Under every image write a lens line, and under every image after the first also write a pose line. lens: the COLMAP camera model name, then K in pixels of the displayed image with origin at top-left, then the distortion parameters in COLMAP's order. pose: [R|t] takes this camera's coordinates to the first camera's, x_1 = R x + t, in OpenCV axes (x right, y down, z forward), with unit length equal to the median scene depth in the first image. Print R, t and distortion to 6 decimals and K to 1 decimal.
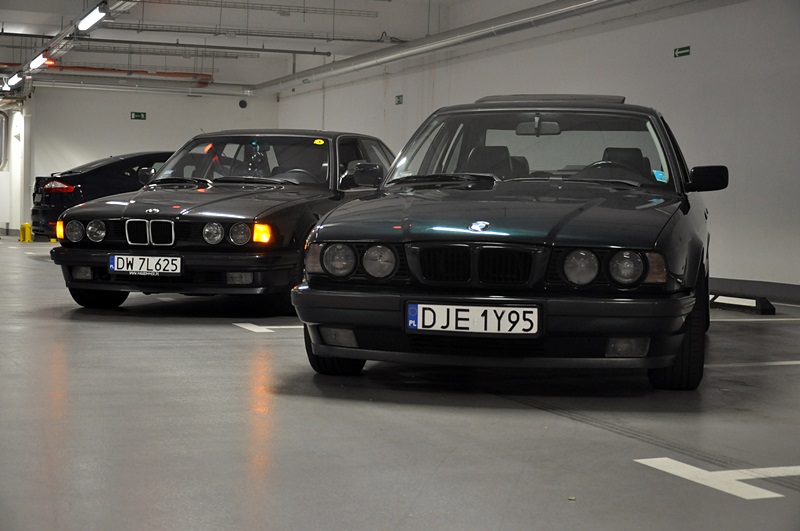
lens RADIAL K [[1417.4, 0, 400.0], [0, 1417.4, 265.5], [0, 0, 1]] dist [-0.052239, 0.374890]
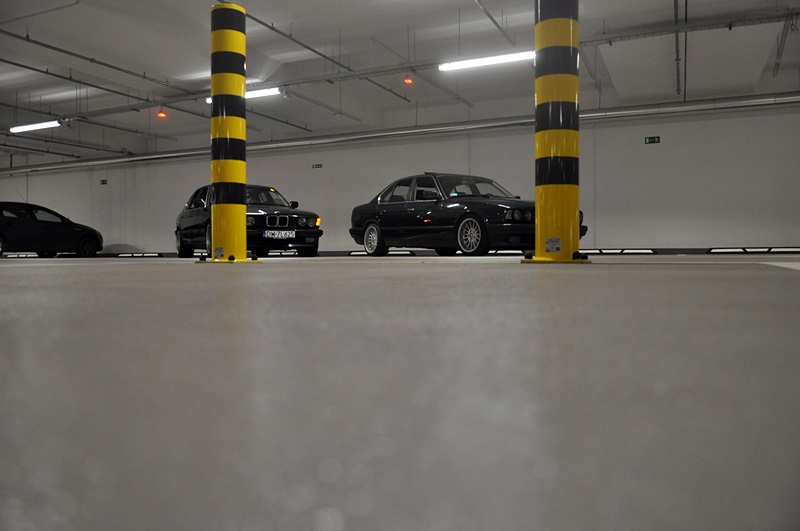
lens RADIAL K [[613.9, 0, 400.0], [0, 613.9, 265.5], [0, 0, 1]] dist [-0.004375, -0.000860]
pose [[0.717337, -0.037640, 0.695709, -0.768849], [0.049232, 0.998782, 0.003275, 0.059446], [-0.694985, 0.031902, 0.718316, 0.115456]]
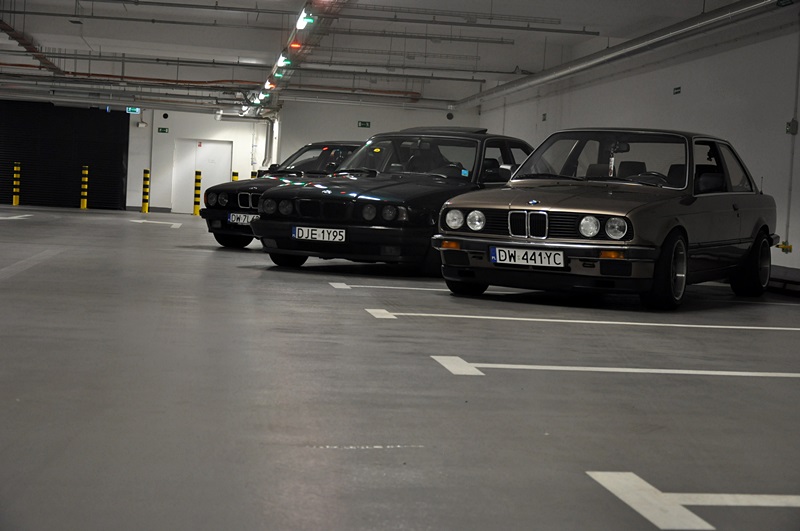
lens RADIAL K [[1452.9, 0, 400.0], [0, 1452.9, 265.5], [0, 0, 1]] dist [-0.027181, 0.206321]
pose [[0.973546, 0.041046, -0.224775, 0.407177], [-0.042069, 0.999115, 0.000236, 0.048165], [0.224586, 0.009226, 0.974411, -0.689589]]
